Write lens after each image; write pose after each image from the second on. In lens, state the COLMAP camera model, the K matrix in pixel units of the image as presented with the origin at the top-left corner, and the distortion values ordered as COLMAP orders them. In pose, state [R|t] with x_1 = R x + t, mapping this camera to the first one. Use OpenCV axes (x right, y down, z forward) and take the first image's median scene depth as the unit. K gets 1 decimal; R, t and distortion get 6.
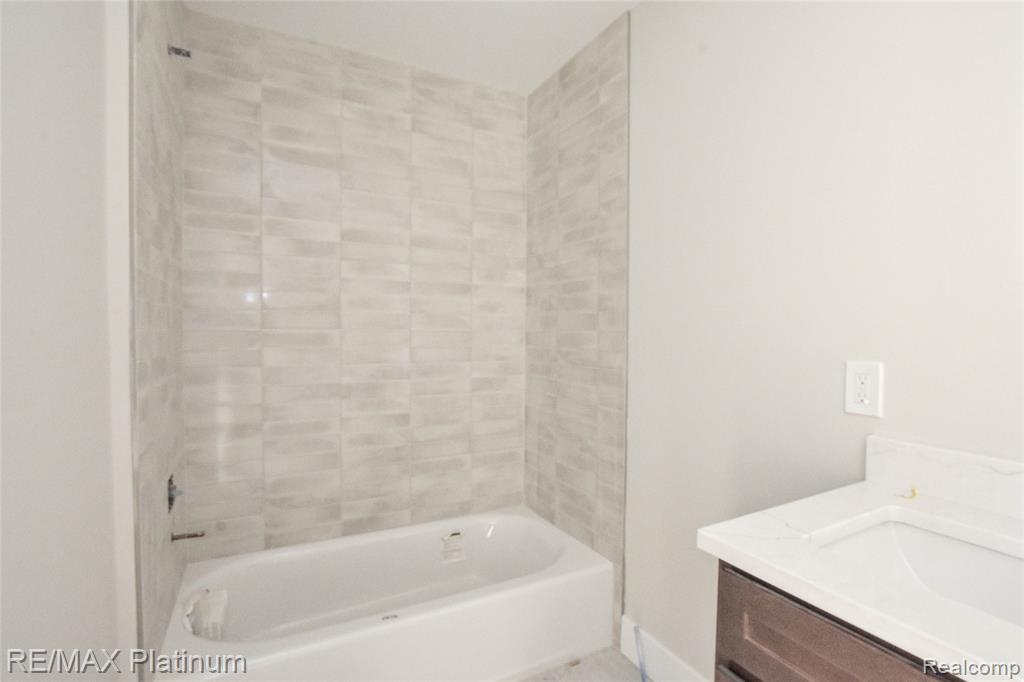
lens RADIAL K [[471.7, 0, 514.3], [0, 471.7, 342.9], [0, 0, 1]] dist [-0.027770, -0.000315]
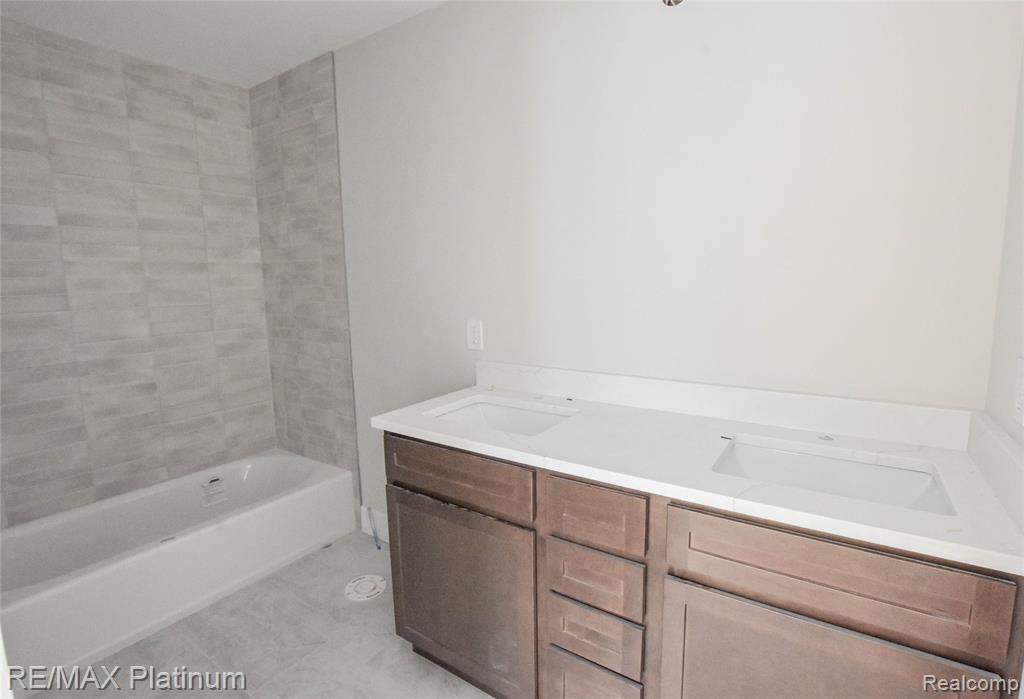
lens RADIAL K [[483.2, 0, 513.2], [0, 483.2, 345.8], [0, 0, 1]] dist [-0.032526, 0.006607]
pose [[0.880380, -0.085920, 0.466421, 0.003968], [0.032863, 0.992141, 0.120734, -0.043261], [-0.473128, -0.090964, 0.876285, -0.377092]]
